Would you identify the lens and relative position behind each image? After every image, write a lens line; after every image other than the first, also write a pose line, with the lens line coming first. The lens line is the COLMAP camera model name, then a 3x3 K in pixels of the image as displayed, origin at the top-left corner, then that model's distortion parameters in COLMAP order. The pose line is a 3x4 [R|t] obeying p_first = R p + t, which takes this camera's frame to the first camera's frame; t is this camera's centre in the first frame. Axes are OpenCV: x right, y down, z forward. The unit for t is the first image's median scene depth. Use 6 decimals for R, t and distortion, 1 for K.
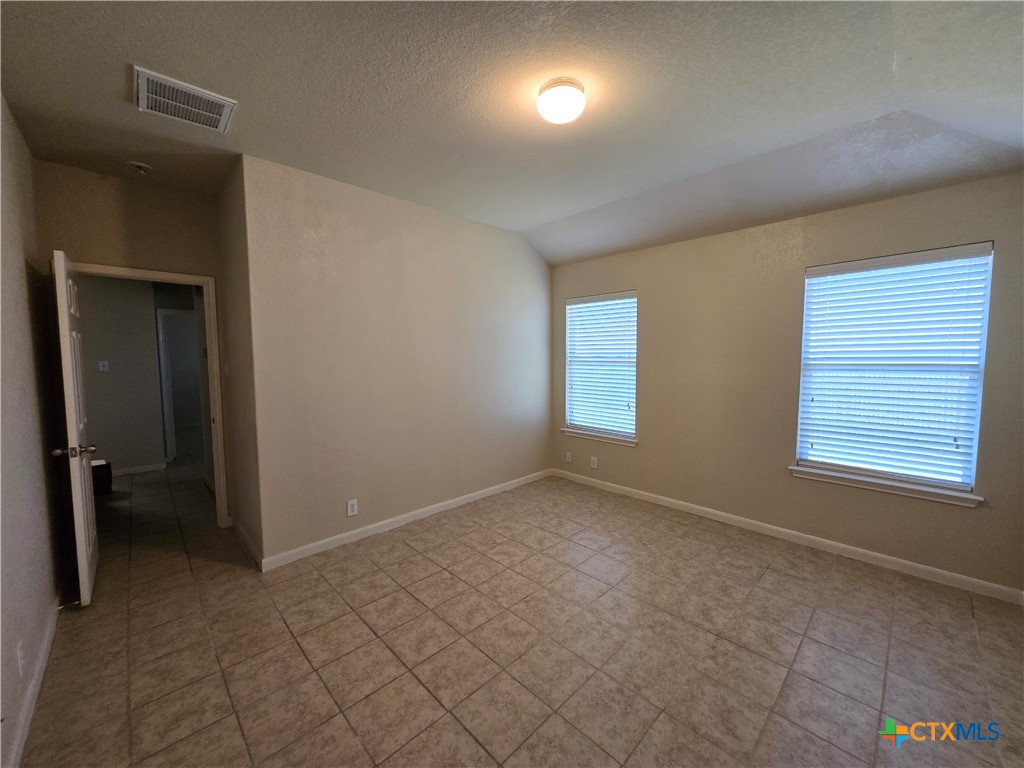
lens RADIAL K [[400.0, 0, 511.9], [0, 400.0, 383.2], [0, 0, 1]] dist [0.000139, -0.000399]
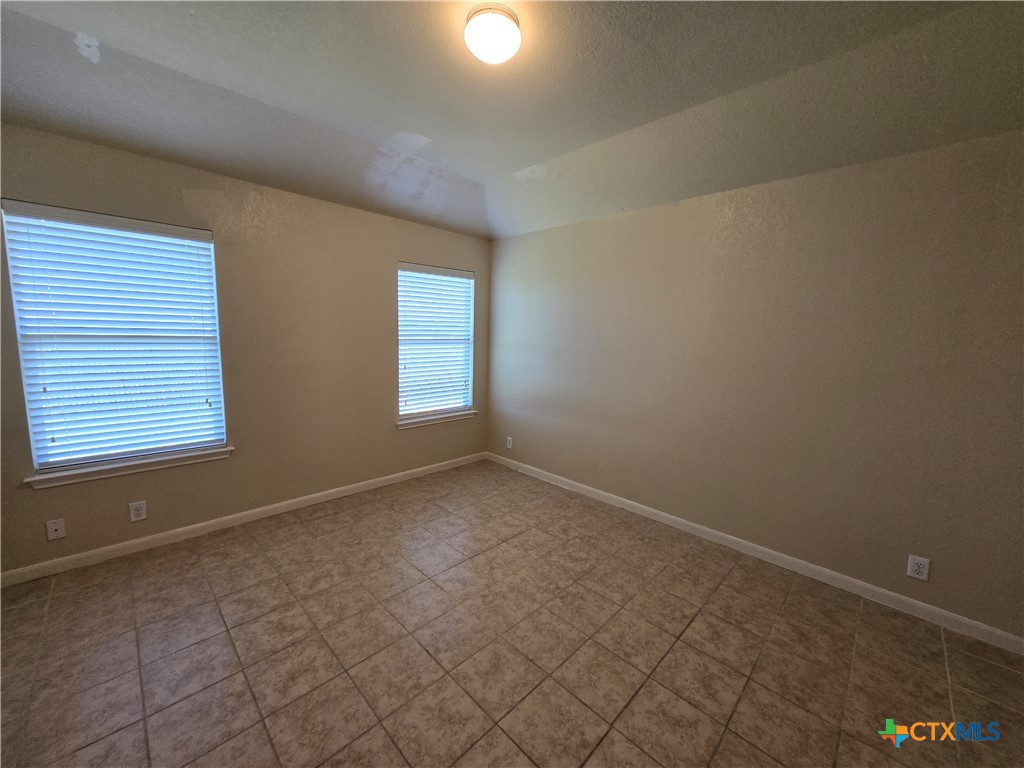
lens RADIAL K [[400.0, 0, 516.0], [0, 400.0, 387.3], [0, 0, 1]] dist [0.000139, -0.000399]
pose [[-0.022280, -0.129194, 0.991369, -0.590043], [0.047842, 0.990341, 0.130135, -0.049931], [-0.998606, 0.050329, -0.015884, 0.730971]]
